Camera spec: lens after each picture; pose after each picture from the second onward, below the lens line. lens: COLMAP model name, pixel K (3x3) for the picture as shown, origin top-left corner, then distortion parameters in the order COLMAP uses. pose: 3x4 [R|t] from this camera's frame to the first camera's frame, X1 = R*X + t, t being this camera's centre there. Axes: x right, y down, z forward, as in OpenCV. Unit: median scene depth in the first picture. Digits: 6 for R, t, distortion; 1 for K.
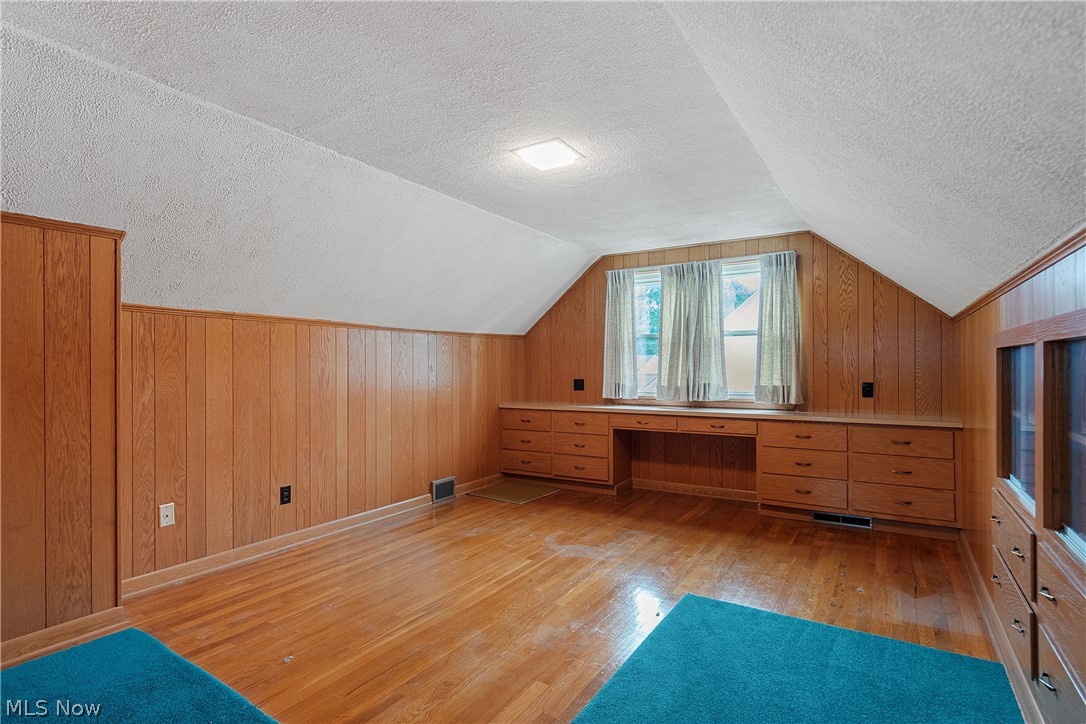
lens RADIAL K [[542.0, 0, 543.0], [0, 542.0, 362.0], [0, 0, 1]] dist [-0.000789, -0.000525]
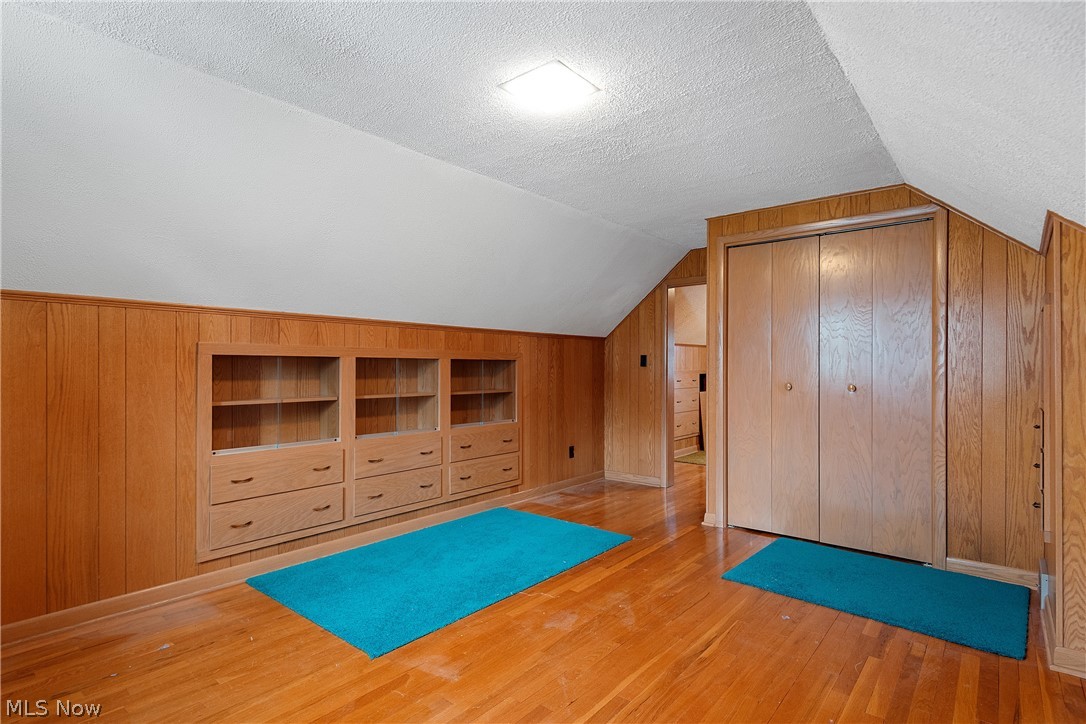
lens RADIAL K [[542.0, 0, 543.0], [0, 542.0, 362.0], [0, 0, 1]] dist [-0.000789, -0.000525]
pose [[-0.988743, 0.003945, 0.149574, -0.106082], [0.003295, 0.999984, -0.004599, 0.002189], [-0.149590, -0.004054, -0.988740, 1.962932]]
